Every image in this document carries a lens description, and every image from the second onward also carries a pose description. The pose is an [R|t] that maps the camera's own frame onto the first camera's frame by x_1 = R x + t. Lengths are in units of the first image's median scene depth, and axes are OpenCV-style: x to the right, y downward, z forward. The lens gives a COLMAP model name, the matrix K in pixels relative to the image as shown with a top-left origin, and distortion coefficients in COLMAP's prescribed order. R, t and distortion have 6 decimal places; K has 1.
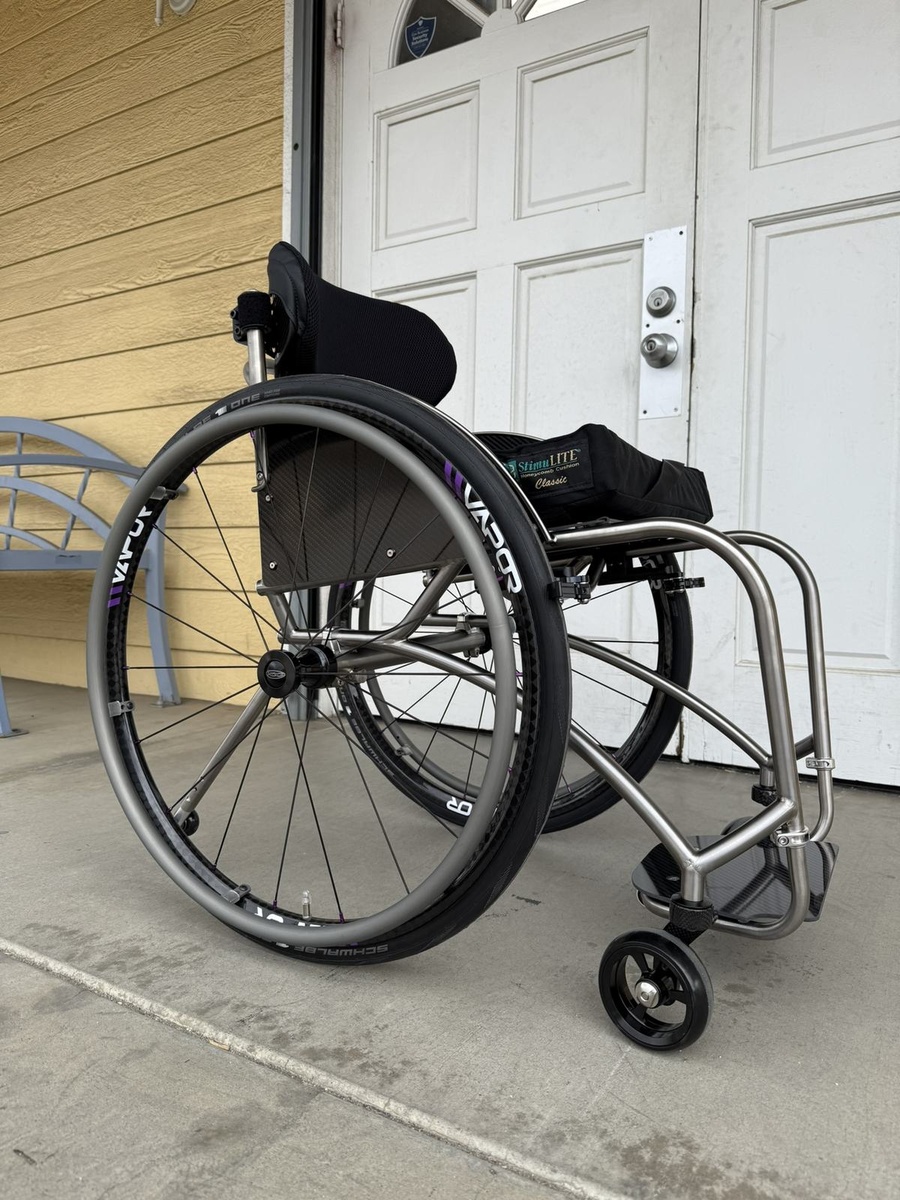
lens RADIAL K [[849.9, 0, 449.5], [0, 849.9, 602.2], [0, 0, 1]] dist [0.005812, -0.011872]
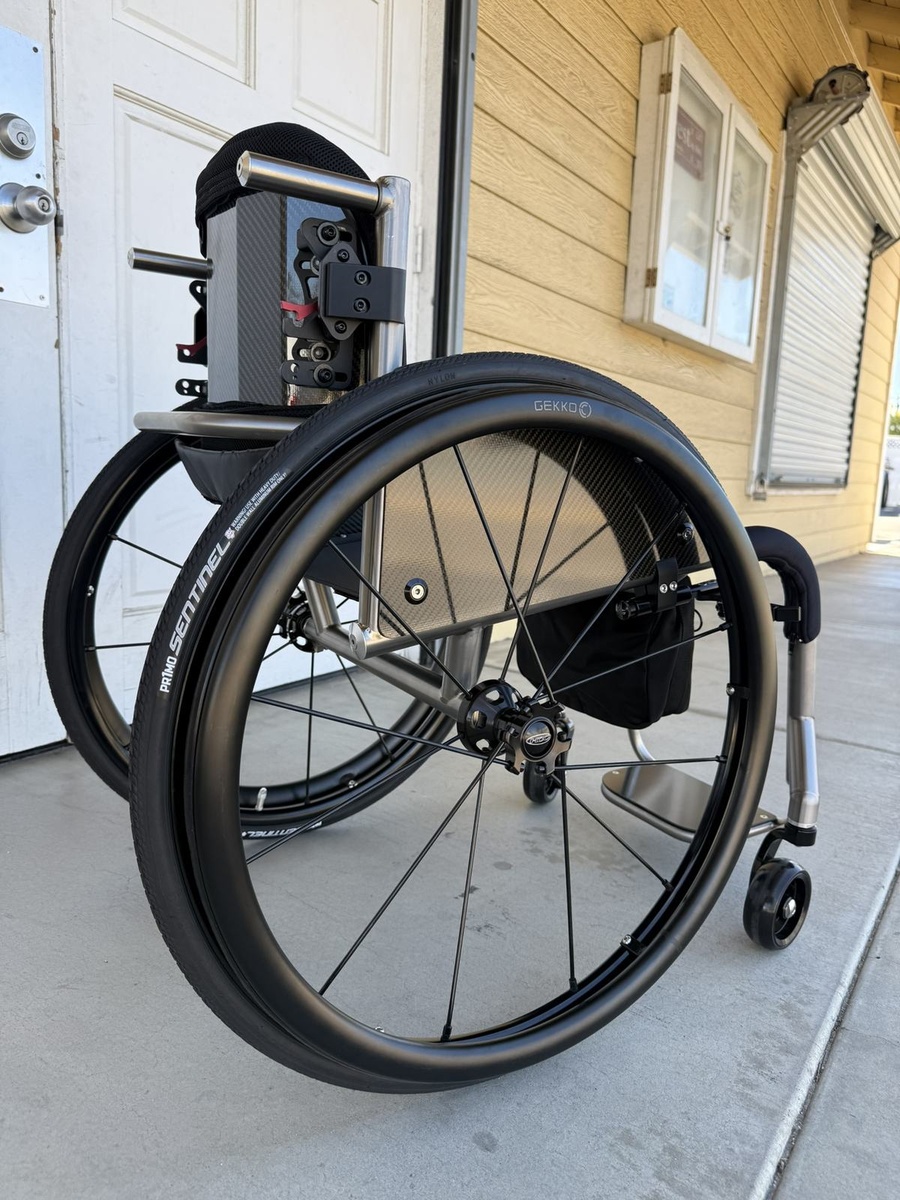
lens RADIAL K [[856.1, 0, 450.0], [0, 856.1, 600.0], [0, 0, 1]] dist [-0.002959, -0.006256]
pose [[0.057551, -0.172667, 0.983297, -0.391259], [-0.002848, 0.984897, 0.173115, -0.073485], [-0.998338, -0.012763, 0.056190, 0.458109]]
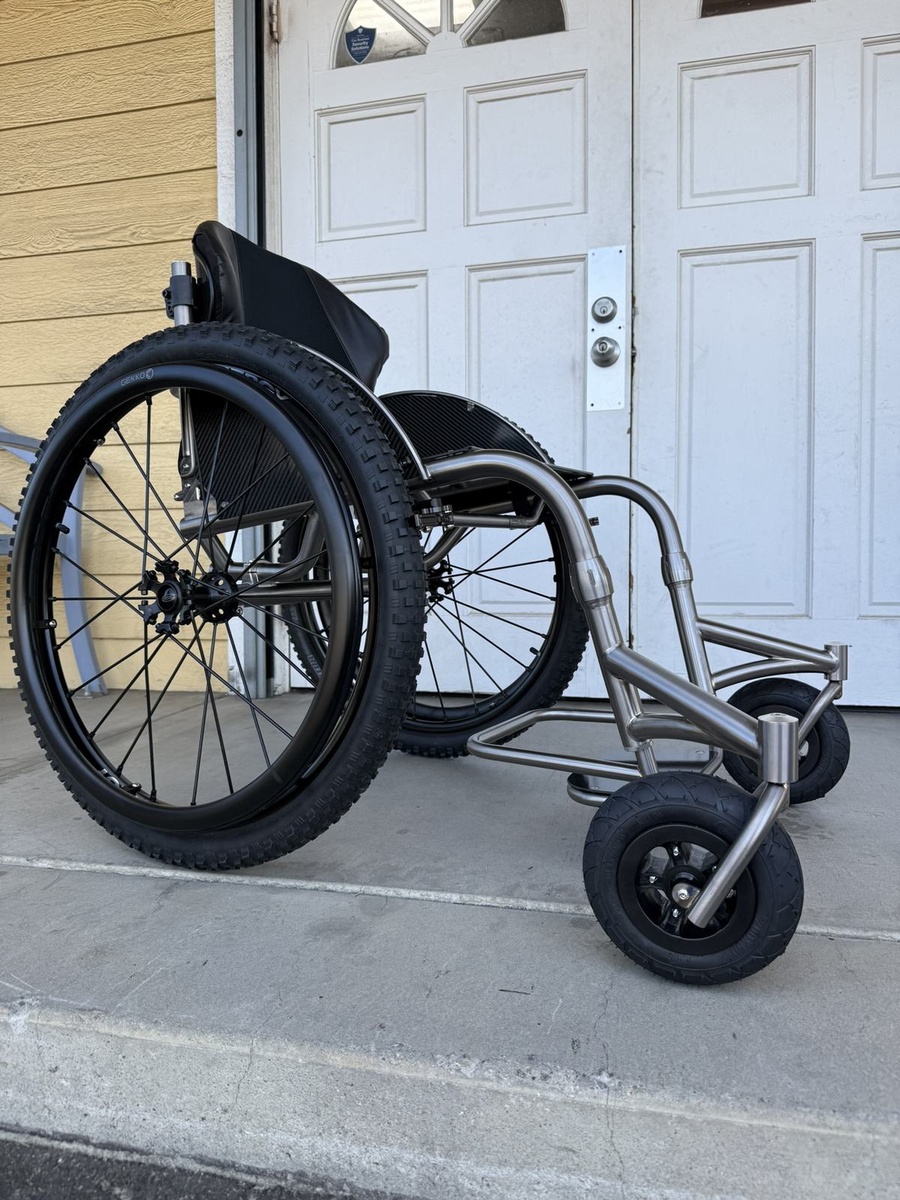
lens RADIAL K [[848.4, 0, 453.5], [0, 848.4, 598.6], [0, 0, 1]] dist [0.009680, -0.015639]
pose [[0.950461, -0.036123, 0.308738, -0.254476], [0.035263, 0.999343, 0.008366, 0.019229], [-0.308837, 0.002935, 0.951110, -0.039487]]
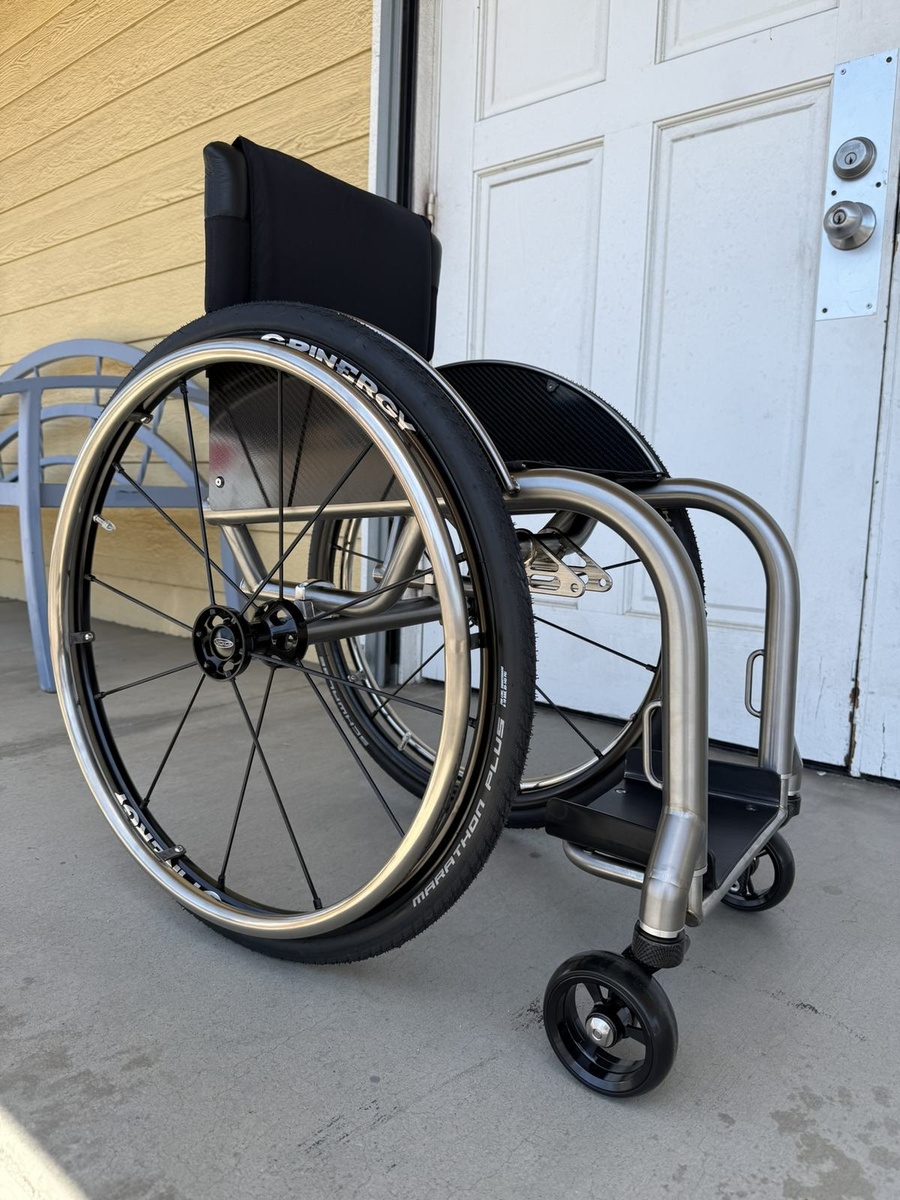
lens RADIAL K [[860.8, 0, 442.5], [0, 860.8, 595.1], [0, 0, 1]] dist [0.001169, -0.009387]
pose [[0.987838, 0.031296, -0.152305, 0.016328], [-0.021275, 0.997527, 0.066990, -0.013755], [0.154025, -0.062935, 0.986061, 0.145240]]
